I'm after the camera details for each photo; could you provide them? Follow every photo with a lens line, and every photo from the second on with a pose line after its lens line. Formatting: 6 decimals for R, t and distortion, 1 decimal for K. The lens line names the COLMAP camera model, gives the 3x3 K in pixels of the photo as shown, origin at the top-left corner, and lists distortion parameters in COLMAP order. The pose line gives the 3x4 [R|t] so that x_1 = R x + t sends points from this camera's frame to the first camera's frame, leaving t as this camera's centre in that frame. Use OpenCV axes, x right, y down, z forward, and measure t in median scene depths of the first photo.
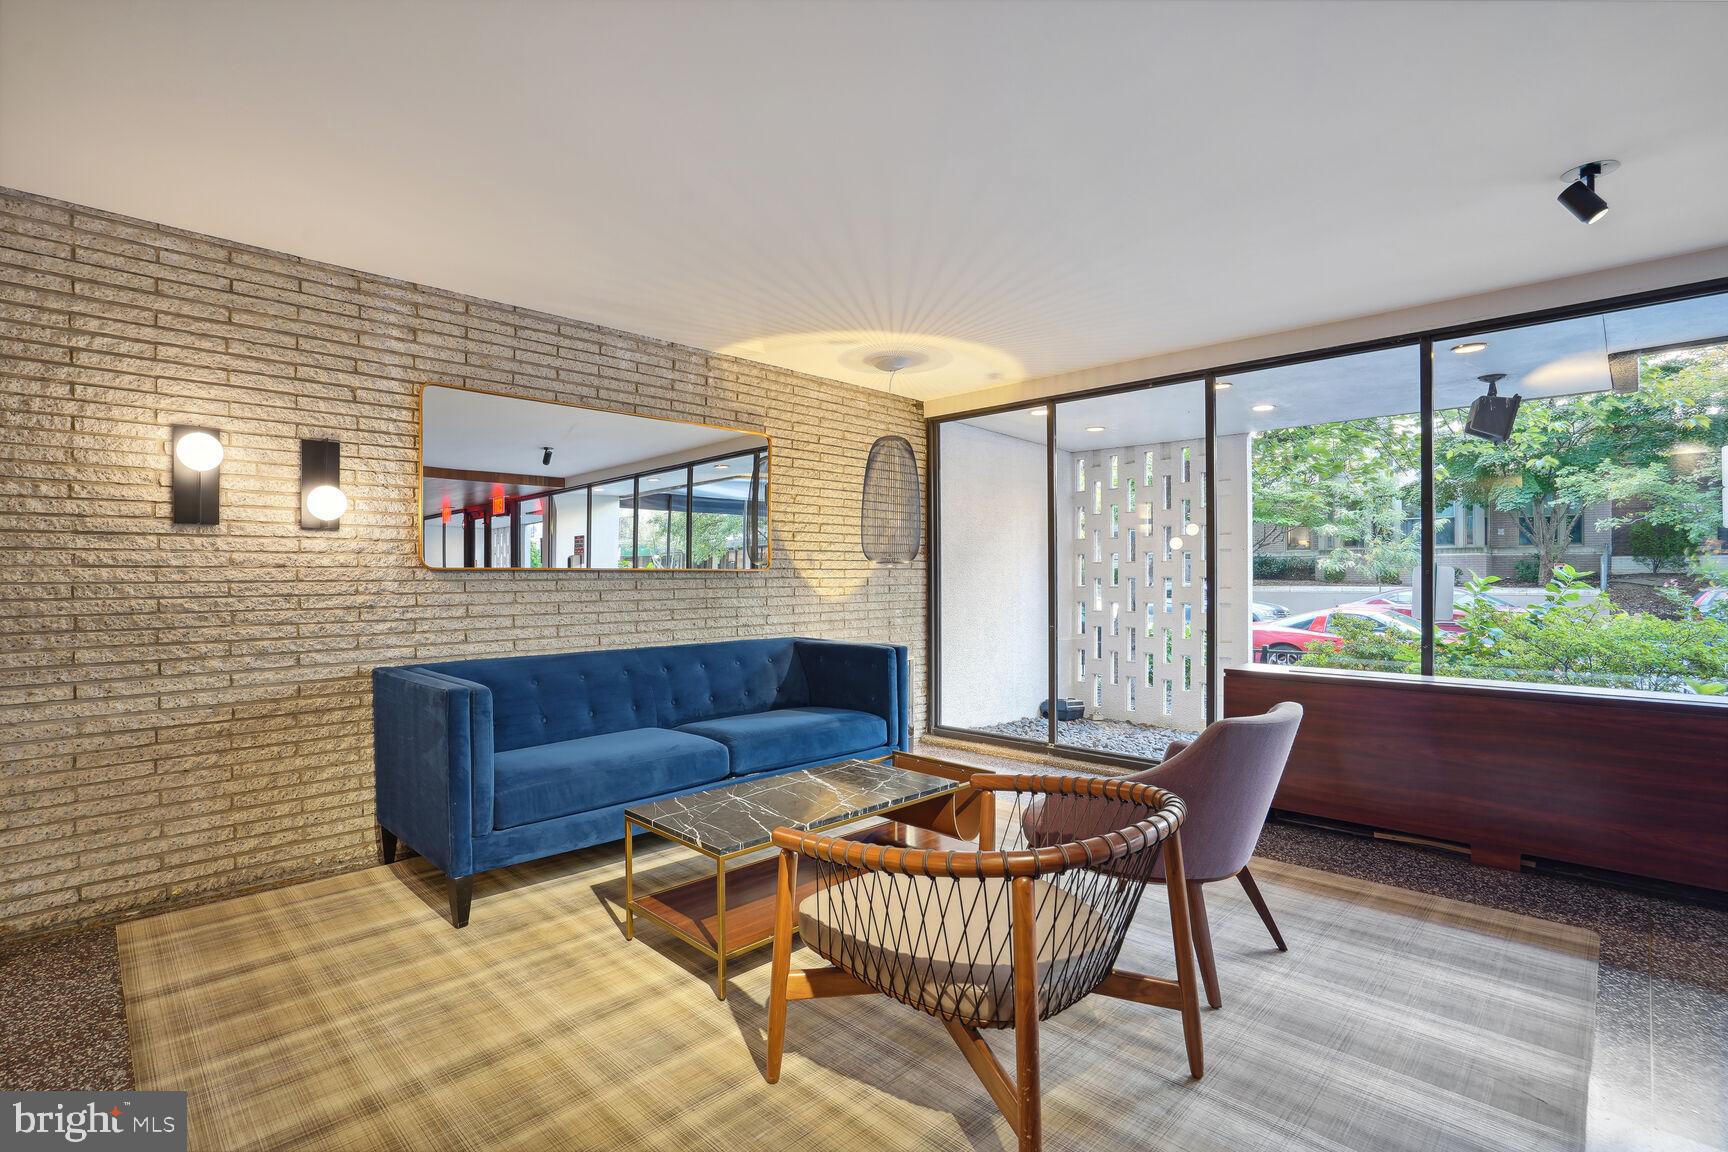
lens RADIAL K [[833.3, 0, 857.3], [0, 833.3, 578.5], [0, 0, 1]] dist [-0.001362, 0.000078]
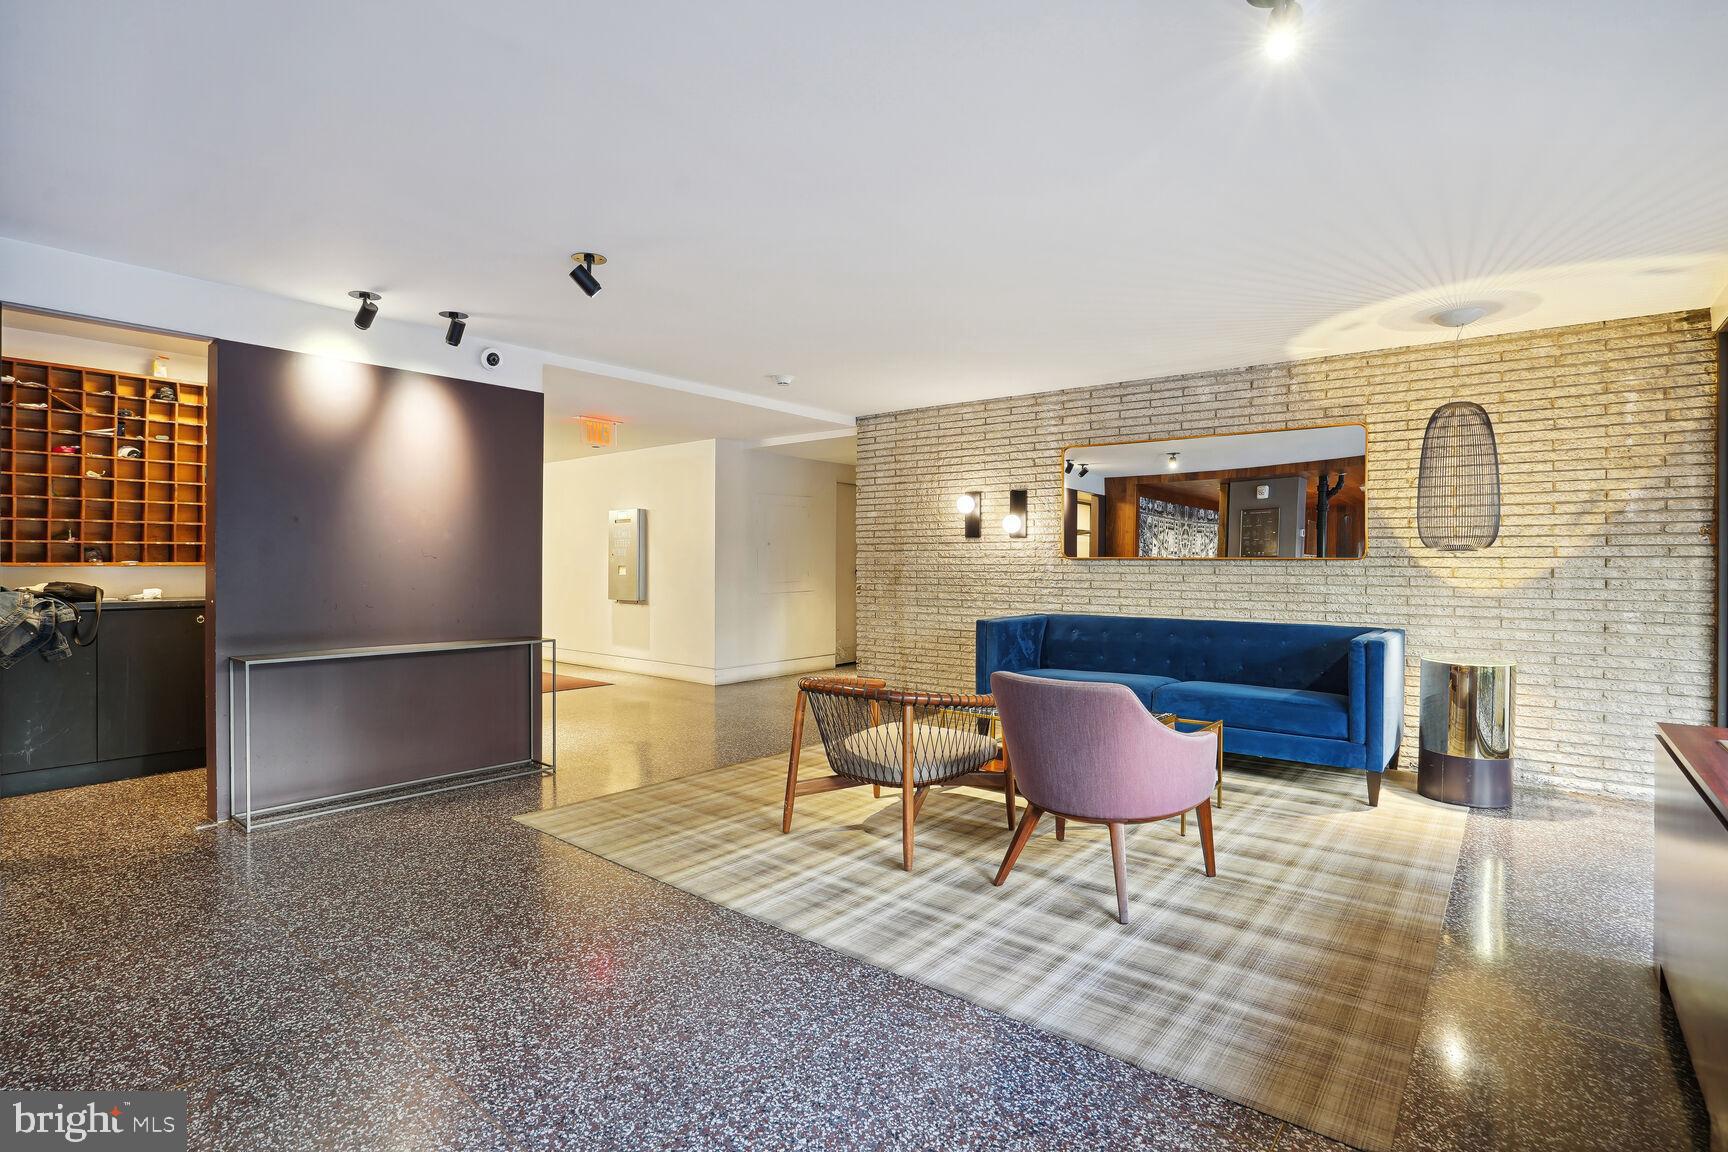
lens RADIAL K [[833.3, 0, 857.3], [0, 833.3, 578.5], [0, 0, 1]] dist [-0.001362, 0.000078]
pose [[0.125417, 0.021921, -0.991862, 1.106581], [-0.010017, 0.999733, 0.020828, -0.001311], [0.992054, 0.007323, 0.125603, 0.373722]]
